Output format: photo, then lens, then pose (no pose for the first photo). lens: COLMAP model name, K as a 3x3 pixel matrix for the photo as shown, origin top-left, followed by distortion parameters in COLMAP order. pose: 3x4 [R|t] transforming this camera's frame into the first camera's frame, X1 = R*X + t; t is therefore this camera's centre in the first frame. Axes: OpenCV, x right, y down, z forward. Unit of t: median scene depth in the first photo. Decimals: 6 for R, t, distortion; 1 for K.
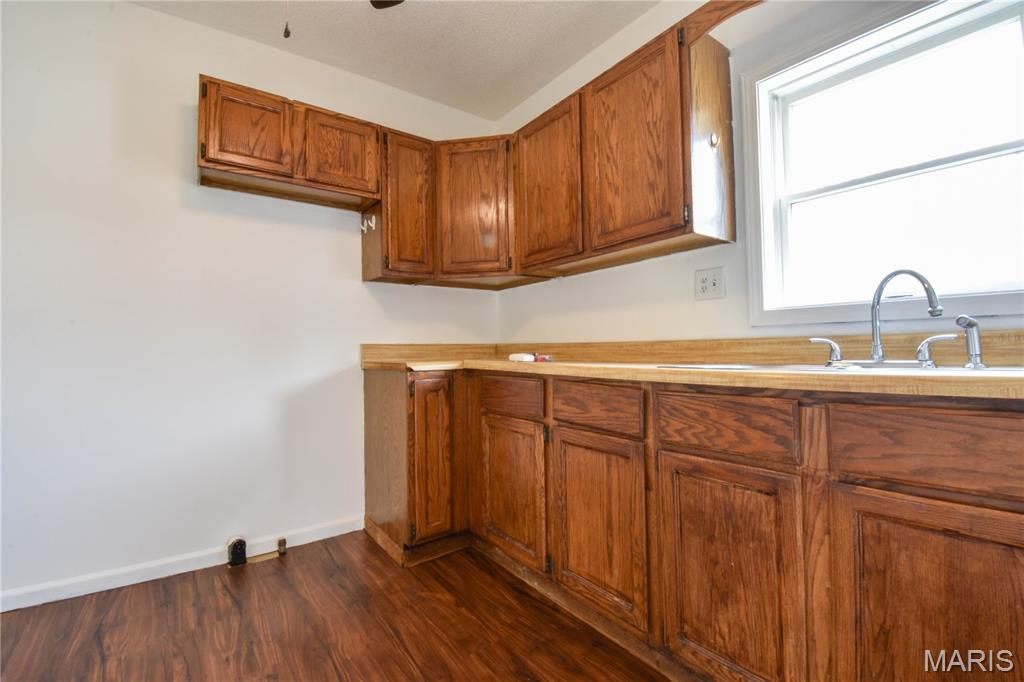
lens RADIAL K [[457.9, 0, 519.7], [0, 457.9, 333.9], [0, 0, 1]] dist [0.022443, -0.024942]
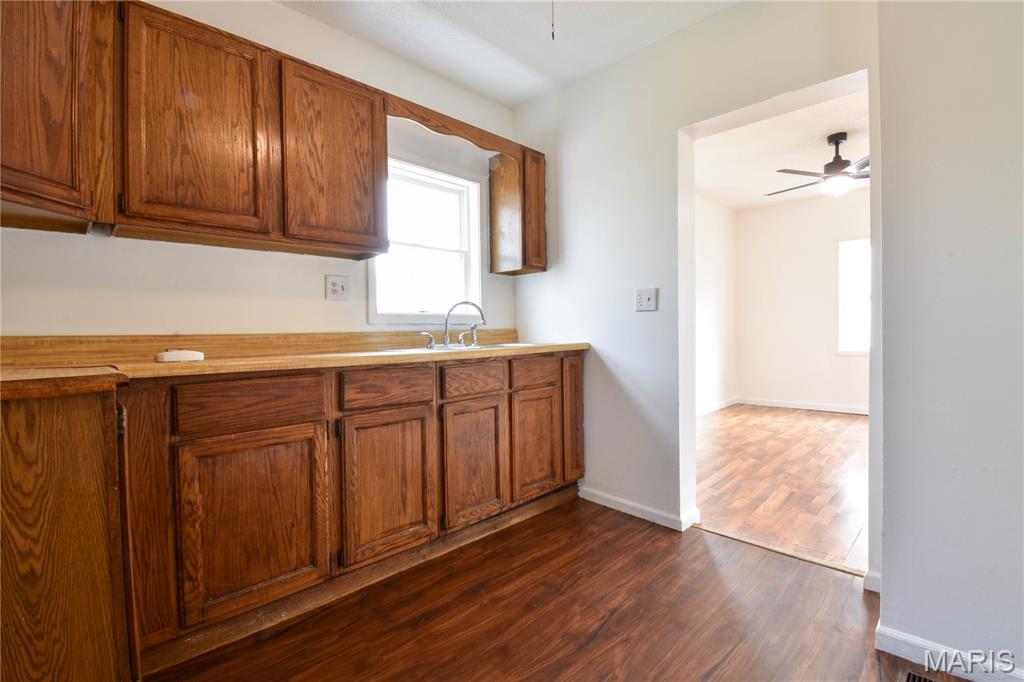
lens RADIAL K [[457.9, 0, 519.7], [0, 457.9, 333.9], [0, 0, 1]] dist [0.022443, -0.024942]
pose [[-0.157620, 0.008291, 0.987465, -0.875704], [-0.014971, 0.999830, -0.010784, 0.020817], [-0.987386, -0.016483, -0.157469, 0.699635]]
